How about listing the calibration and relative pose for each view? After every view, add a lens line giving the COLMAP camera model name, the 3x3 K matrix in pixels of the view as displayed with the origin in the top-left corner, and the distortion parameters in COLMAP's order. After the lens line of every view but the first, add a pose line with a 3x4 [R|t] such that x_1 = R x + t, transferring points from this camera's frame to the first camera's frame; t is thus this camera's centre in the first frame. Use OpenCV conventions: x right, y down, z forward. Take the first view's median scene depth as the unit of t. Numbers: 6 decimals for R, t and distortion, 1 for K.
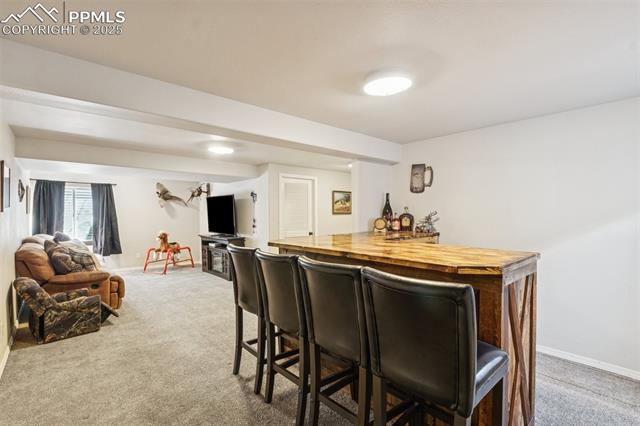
lens RADIAL K [[301.9, 0, 310.8], [0, 301.9, 208.5], [0, 0, 1]] dist [-0.000726, 0.000227]
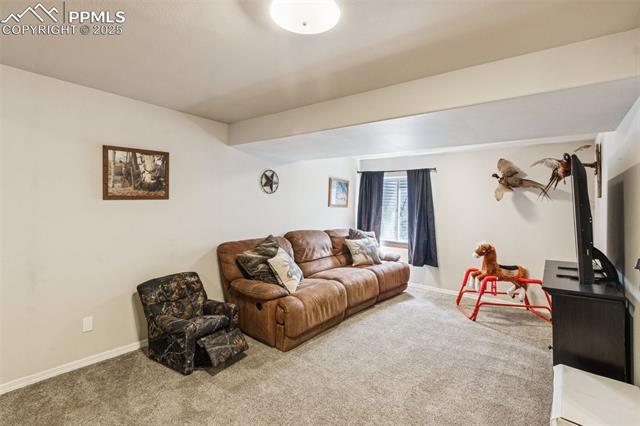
lens RADIAL K [[301.9, 0, 310.8], [0, 301.9, 208.5], [0, 0, 1]] dist [-0.000726, 0.000227]
pose [[0.173964, 0.014142, -0.984650, 0.005939], [-0.013209, 0.999840, 0.012027, 0.009693], [0.984663, 0.010914, 0.174123, 0.604470]]
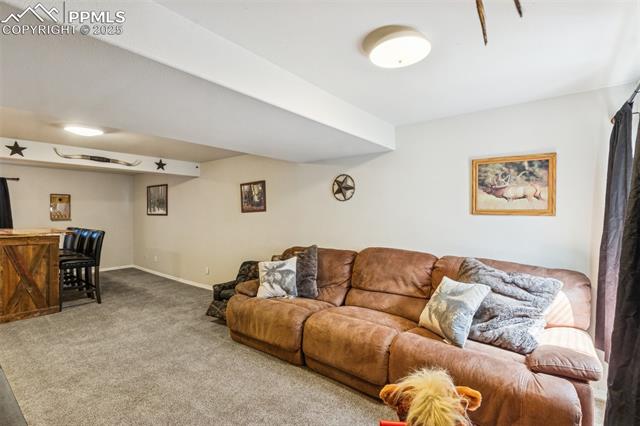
lens RADIAL K [[301.9, 0, 310.8], [0, 301.9, 208.5], [0, 0, 1]] dist [-0.000726, 0.000227]
pose [[-0.984468, 0.002440, -0.175544, -0.447360], [0.006317, 0.999748, -0.021528, 0.013329], [0.175448, -0.022303, -0.984236, 1.149642]]
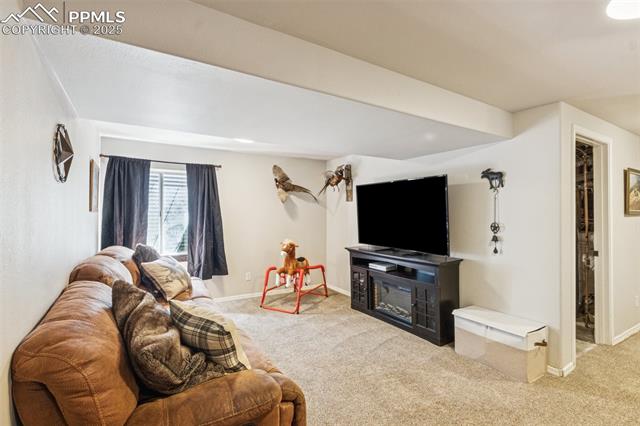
lens RADIAL K [[301.9, 0, 310.8], [0, 301.9, 208.5], [0, 0, 1]] dist [-0.000726, 0.000227]
pose [[0.985139, 0.002521, -0.171741, -0.355462], [-0.002134, 0.999995, 0.002441, 0.007919], [0.171746, -0.002038, 0.985139, 0.414956]]
